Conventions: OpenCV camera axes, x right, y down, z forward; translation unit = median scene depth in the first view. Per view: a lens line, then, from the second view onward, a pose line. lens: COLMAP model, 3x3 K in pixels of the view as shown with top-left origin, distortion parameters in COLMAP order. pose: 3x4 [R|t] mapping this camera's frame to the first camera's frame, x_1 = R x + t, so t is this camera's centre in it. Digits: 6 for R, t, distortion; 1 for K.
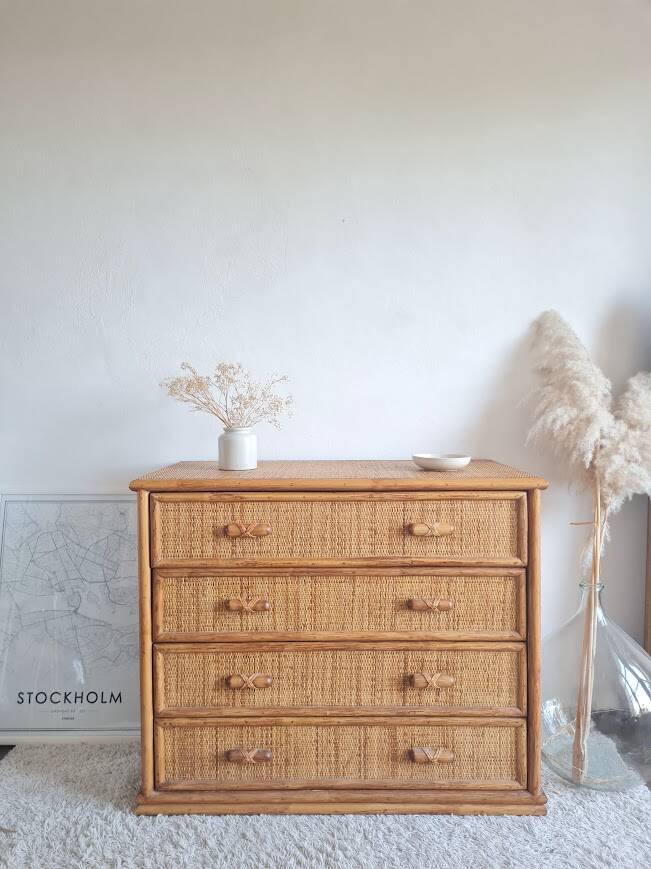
lens RADIAL K [[664.3, 0, 323.1], [0, 664.3, 431.0], [0, 0, 1]] dist [0.050985, -0.041802]
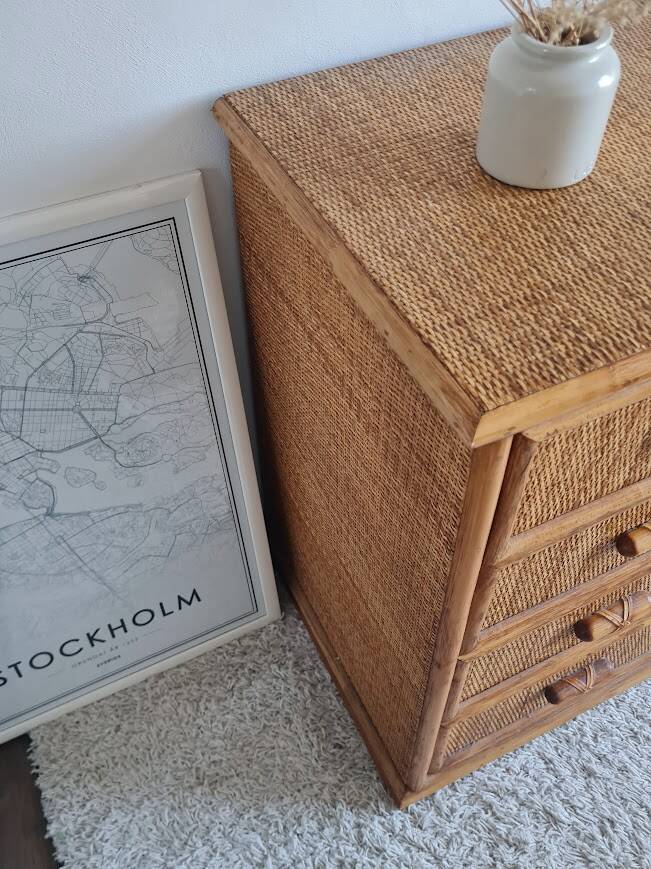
lens RADIAL K [[824.4, 0, 324.2], [0, 824.4, 432.3], [0, 0, 1]] dist [0.032921, 0.000000]
pose [[0.897563, -0.332327, 0.289722, -0.435923], [0.017328, 0.683219, 0.730008, -0.172253], [-0.440546, -0.650208, 0.618991, 0.798865]]
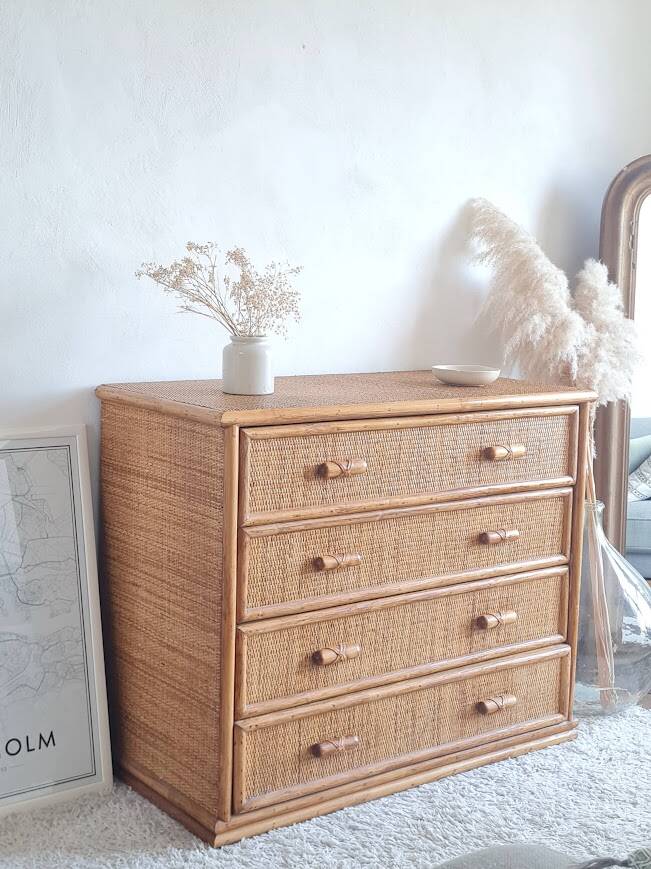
lens RADIAL K [[1262.4, 0, 341.3], [0, 1262.4, 416.1], [0, 0, 1]] dist [0.028718, 0.000000]
pose [[0.787077, -0.048054, 0.614980, -1.028125], [-0.008839, 0.995980, 0.089137, -0.047966], [-0.616791, -0.075593, 0.783489, -0.178732]]
